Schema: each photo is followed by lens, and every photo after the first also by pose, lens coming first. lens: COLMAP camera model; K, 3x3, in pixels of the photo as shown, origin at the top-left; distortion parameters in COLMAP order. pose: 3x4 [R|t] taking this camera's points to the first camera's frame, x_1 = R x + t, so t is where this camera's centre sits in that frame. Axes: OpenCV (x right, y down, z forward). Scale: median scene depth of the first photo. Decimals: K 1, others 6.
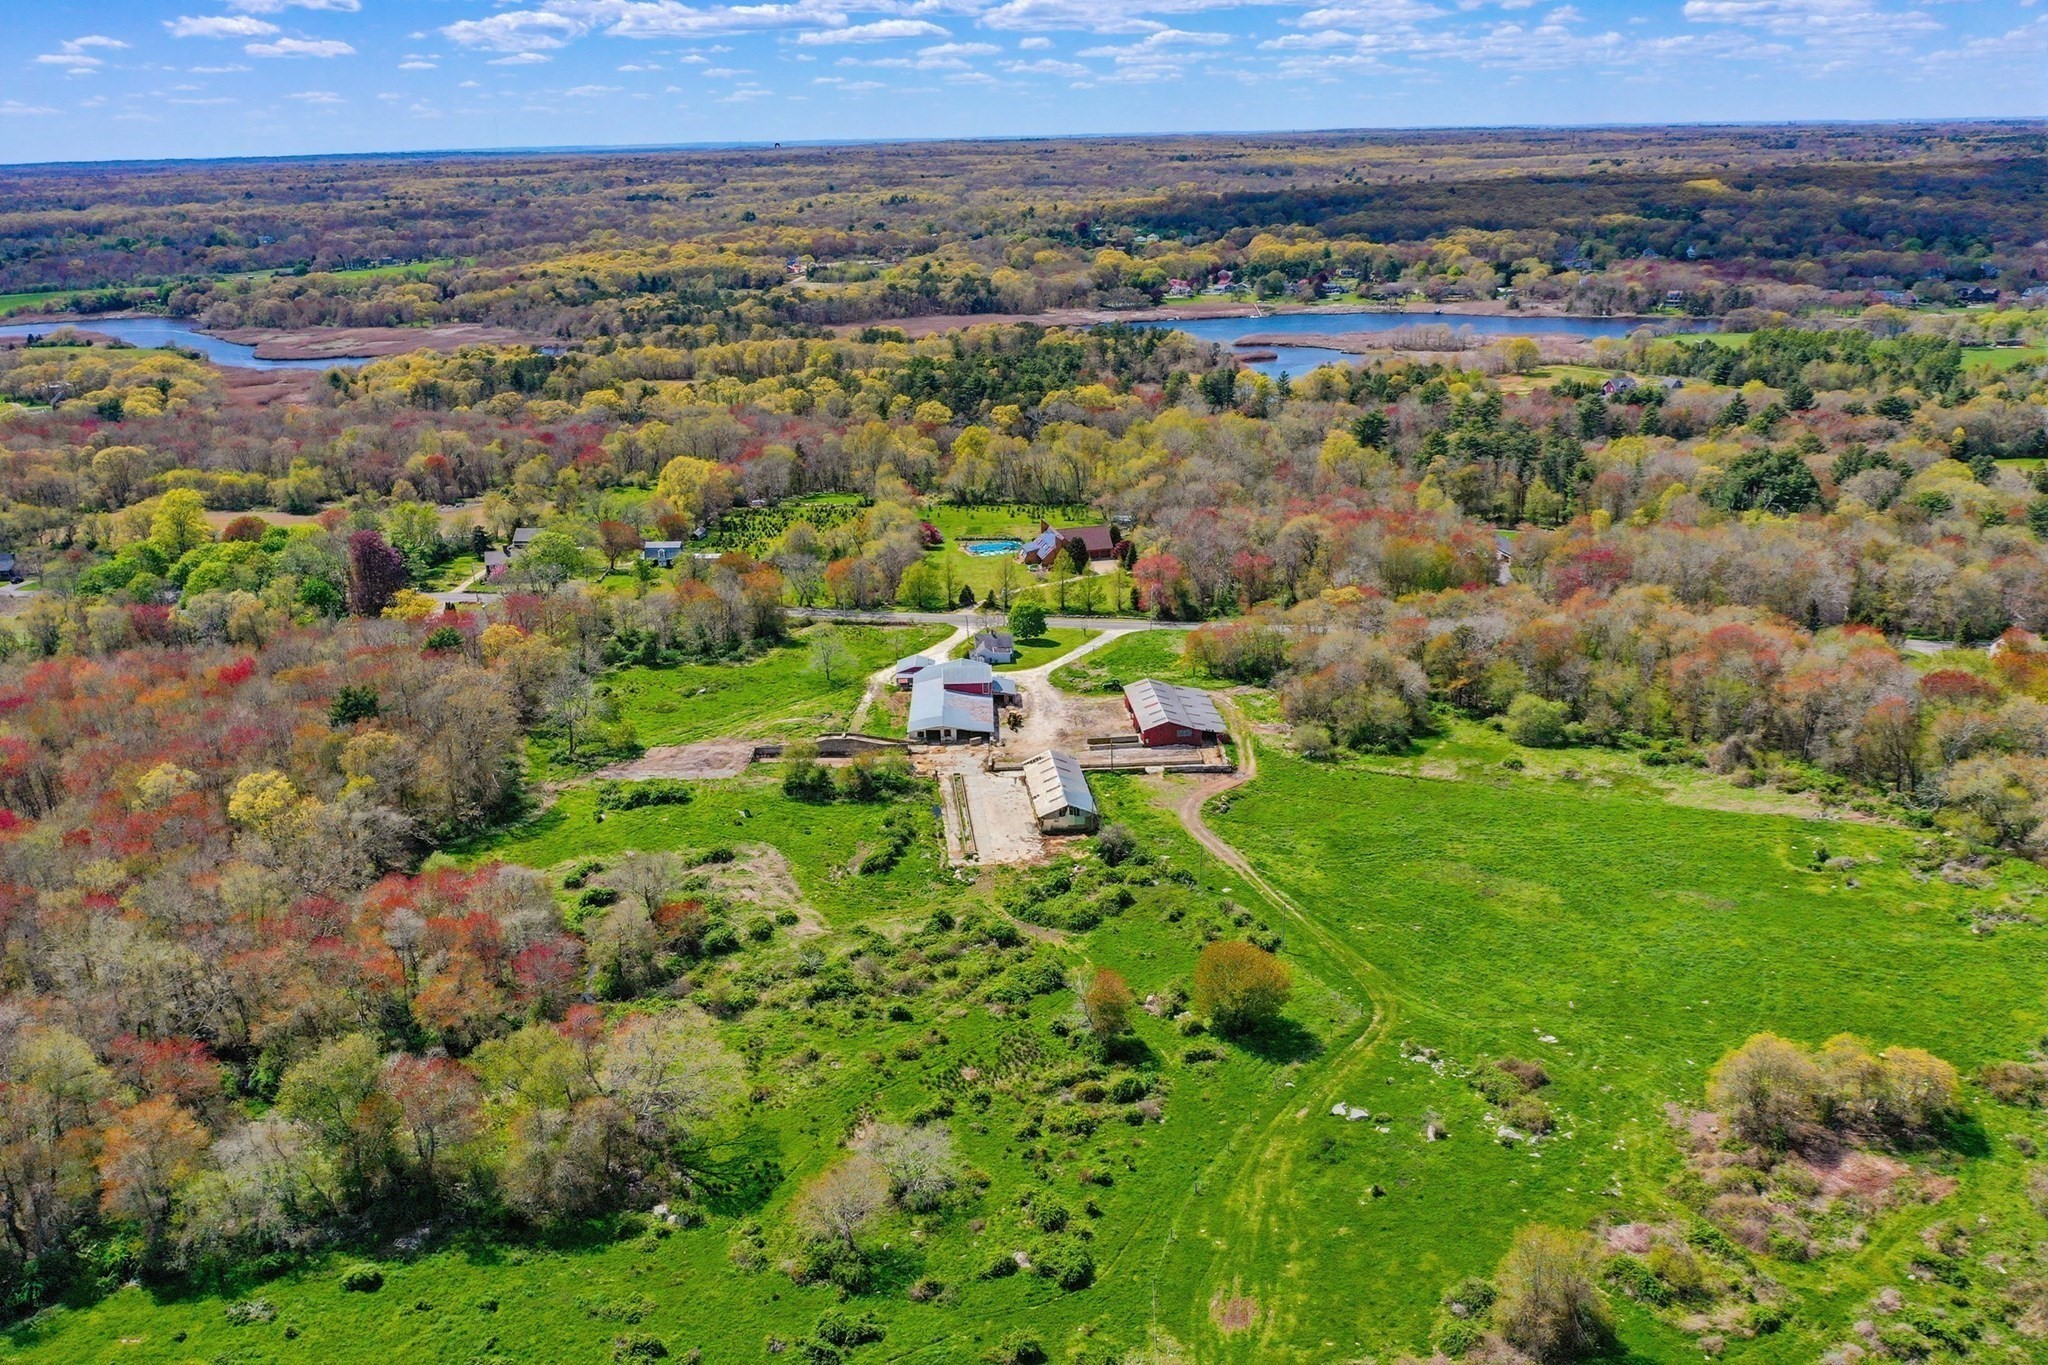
lens RADIAL K [[1607.2, 0, 1029.0], [0, 1607.2, 673.7], [0, 0, 1]] dist [-0.012911, -0.000796]
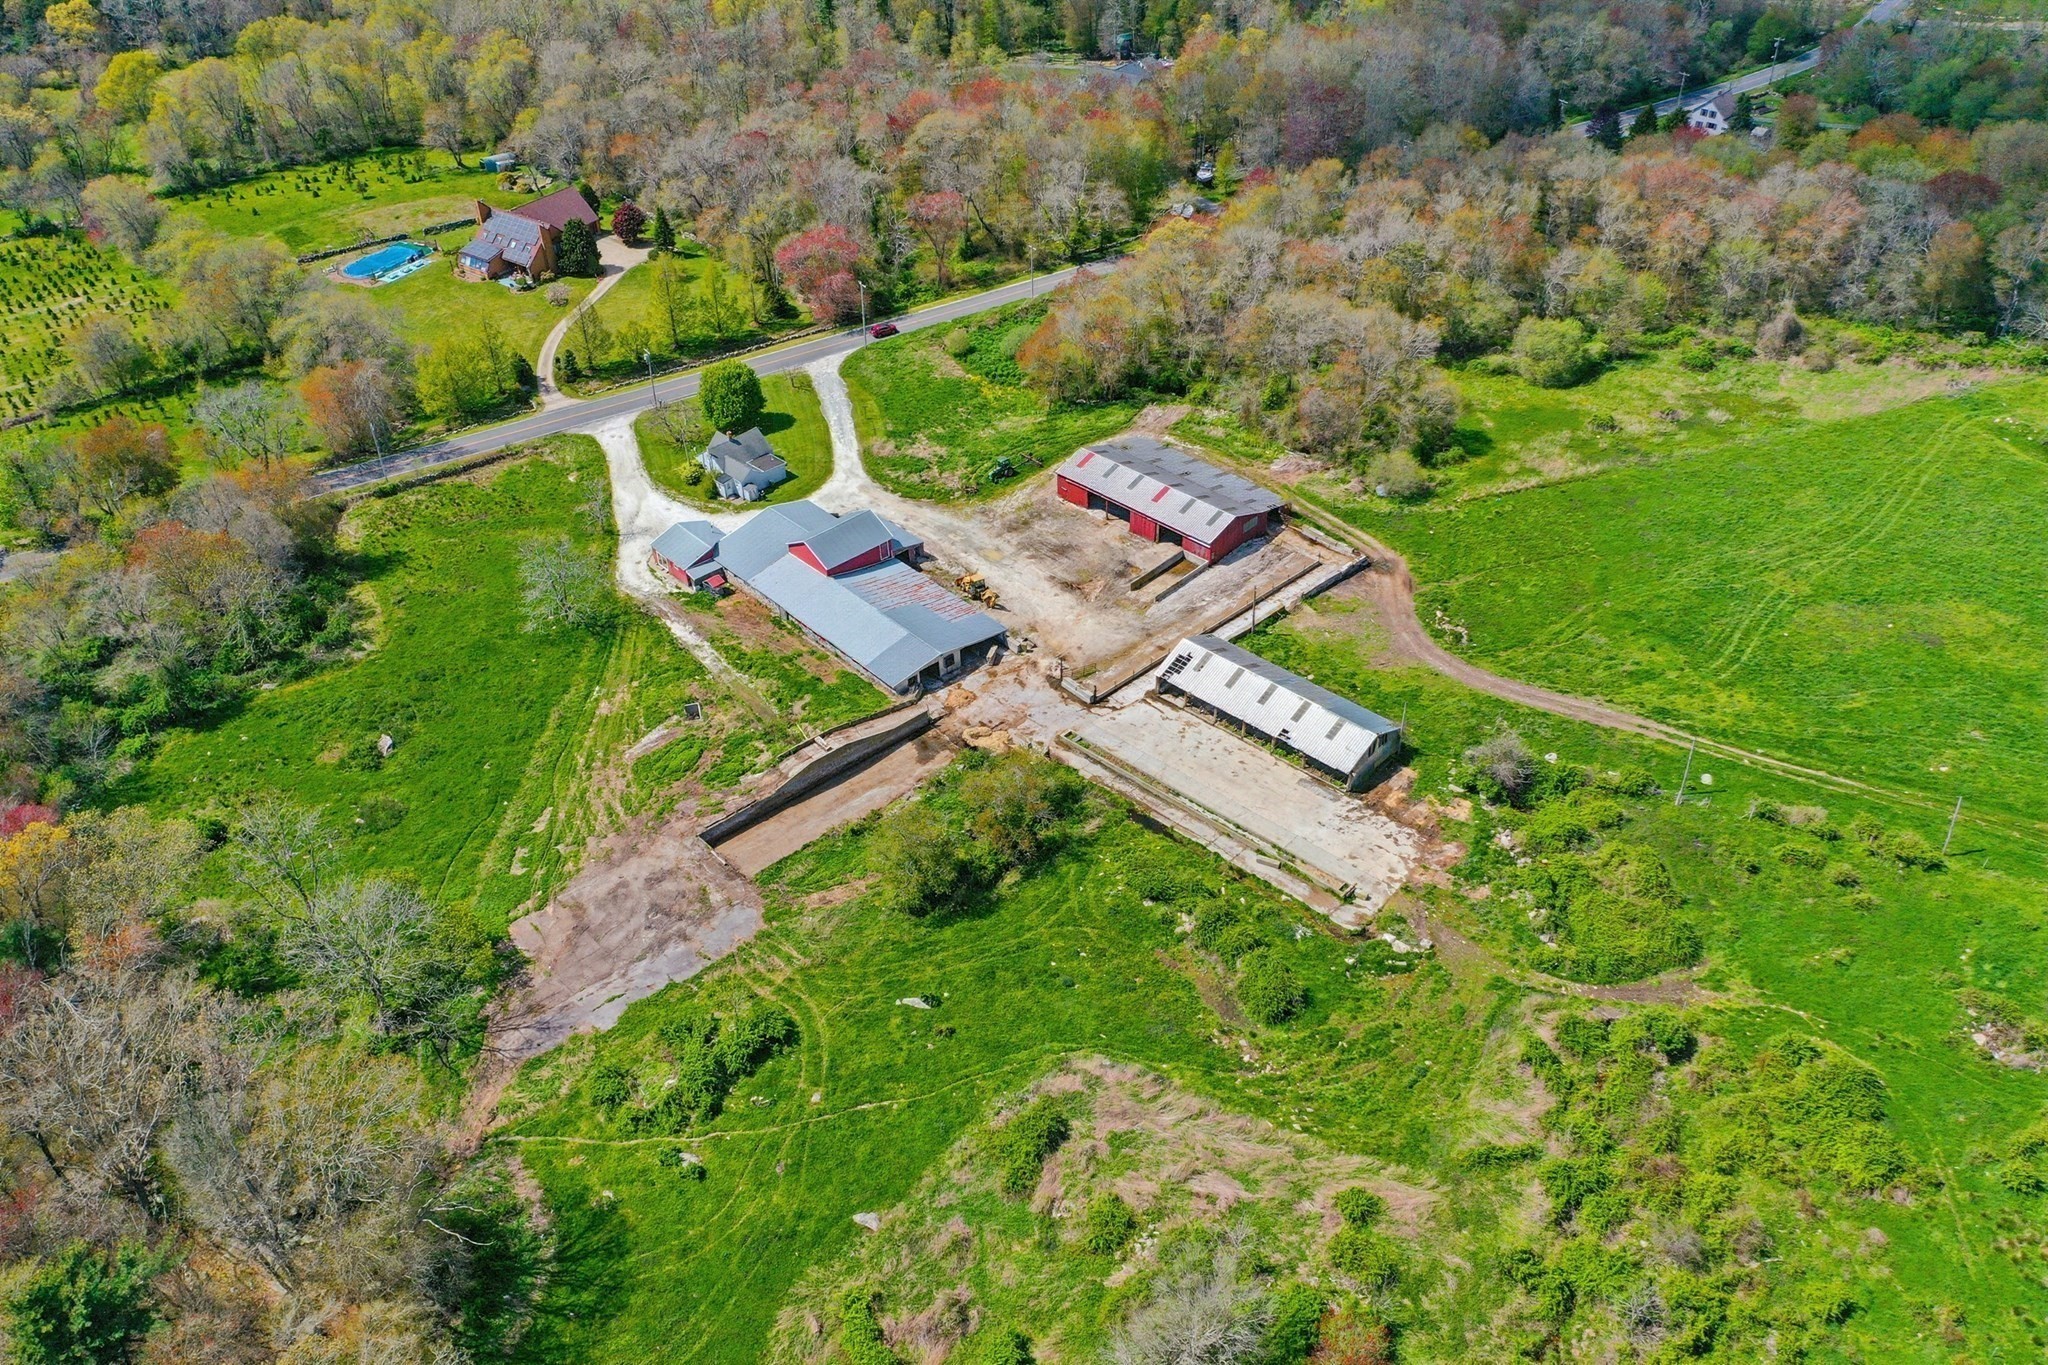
lens RADIAL K [[1607.2, 0, 1029.0], [0, 1607.2, 673.7], [0, 0, 1]] dist [-0.012911, -0.000796]
pose [[0.760717, -0.391890, 0.517429, -0.271837], [0.216381, 0.904678, 0.367065, -0.136313], [-0.611955, -0.167270, 0.773002, 0.436041]]
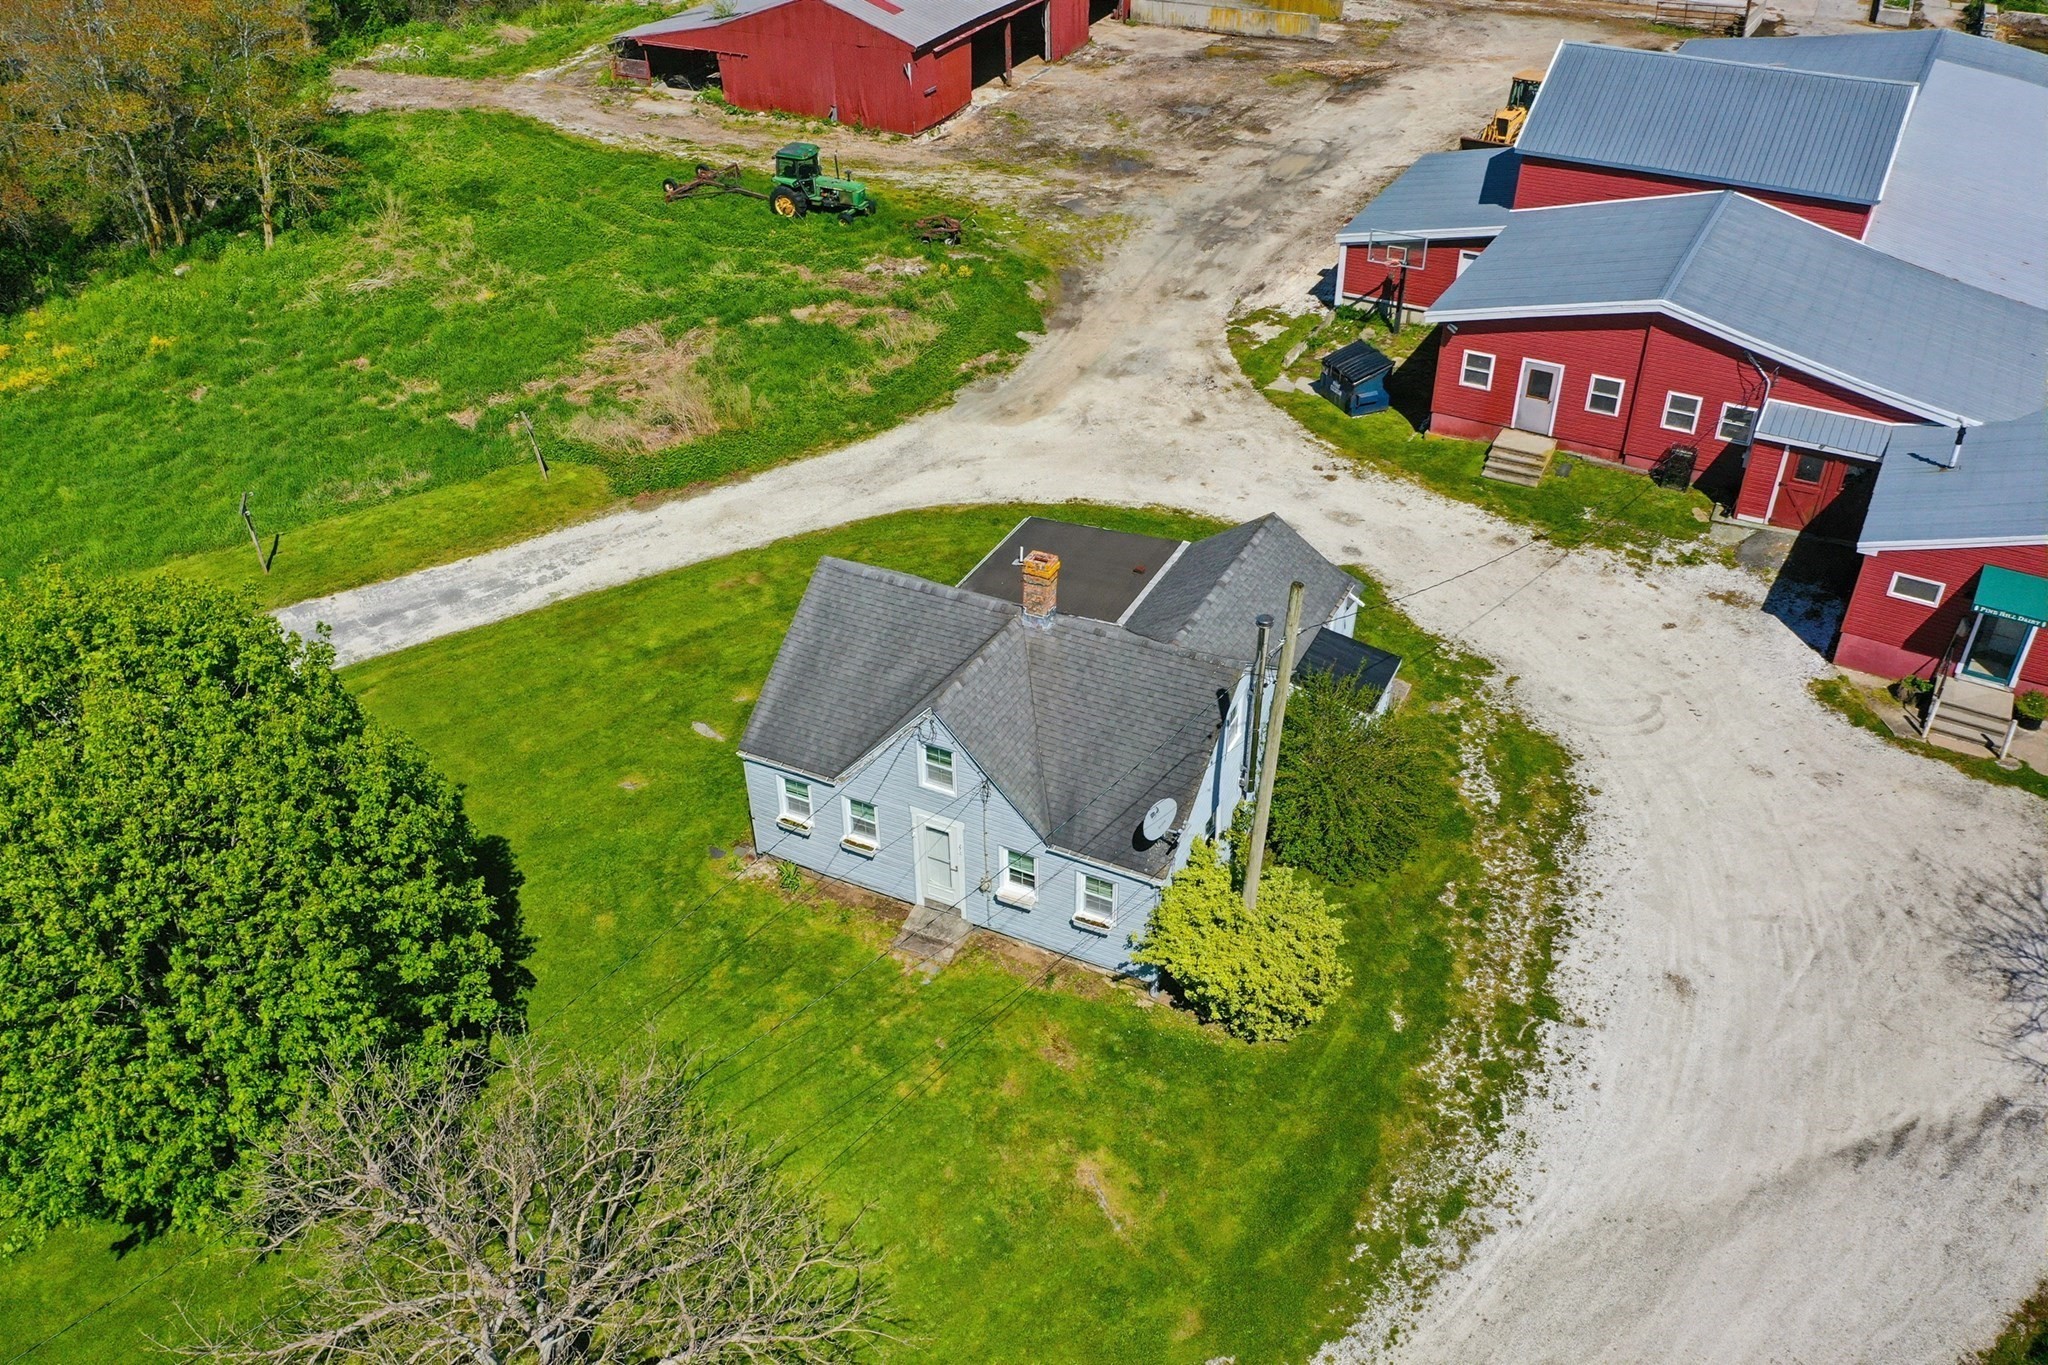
lens RADIAL K [[1607.2, 0, 1029.0], [0, 1607.2, 673.7], [0, 0, 1]] dist [-0.012911, -0.000796]
pose [[-0.849672, -0.280590, 0.446459, -0.056776], [0.192106, 0.623772, 0.757631, -0.080663], [-0.491072, 0.729505, -0.476098, 1.000747]]
